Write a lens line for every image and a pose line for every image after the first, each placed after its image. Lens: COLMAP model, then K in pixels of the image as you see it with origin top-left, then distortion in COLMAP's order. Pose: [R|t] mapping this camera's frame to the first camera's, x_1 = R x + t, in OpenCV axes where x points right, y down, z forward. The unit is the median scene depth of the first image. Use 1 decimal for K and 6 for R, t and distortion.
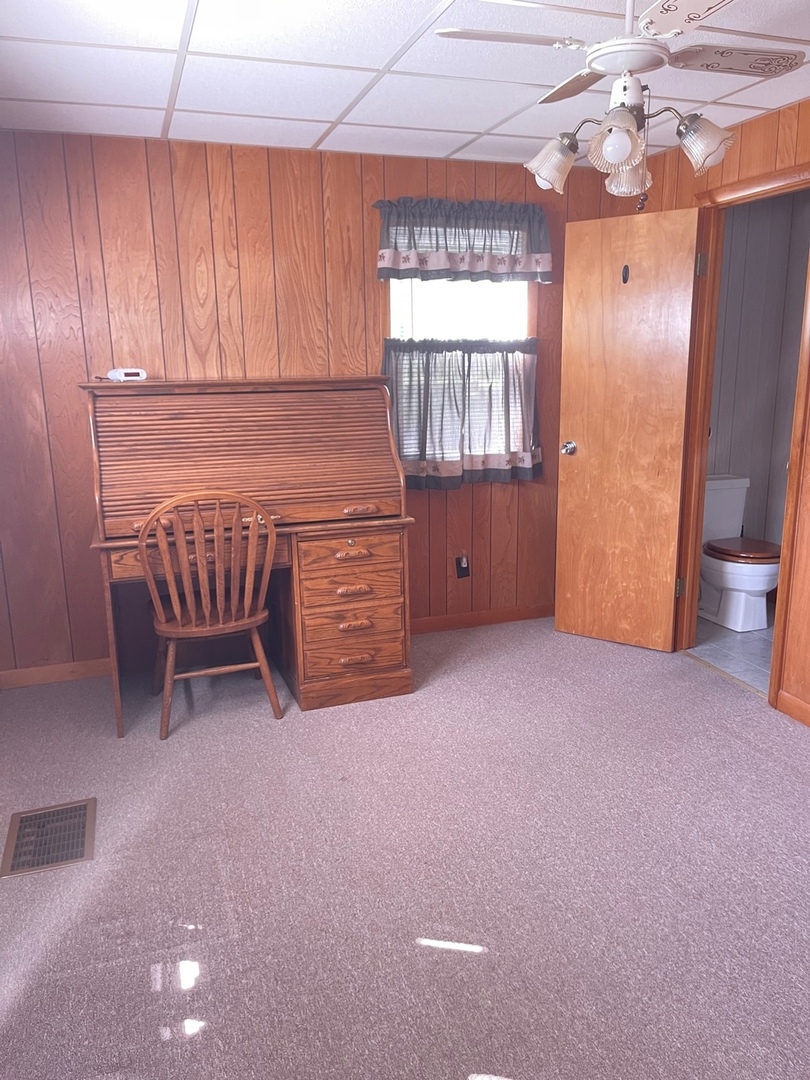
lens RADIAL K [[821.2, 0, 422.5], [0, 821.2, 548.3], [0, 0, 1]] dist [0.073706, -0.096919]
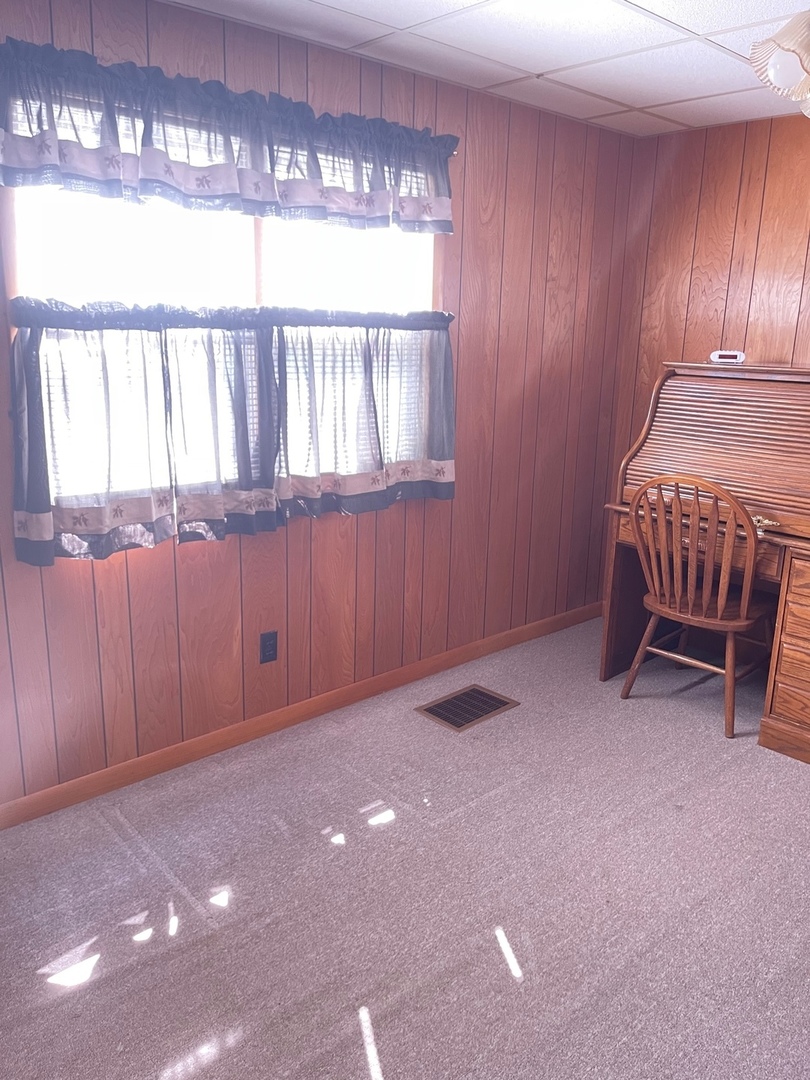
lens RADIAL K [[821.2, 0, 419.9], [0, 821.2, 554.7], [0, 0, 1]] dist [0.073706, -0.096919]
pose [[0.397819, 0.265828, -0.878109, 0.466049], [-0.246742, 0.952841, 0.176667, -0.069089], [0.883662, 0.146385, 0.444650, 0.267848]]
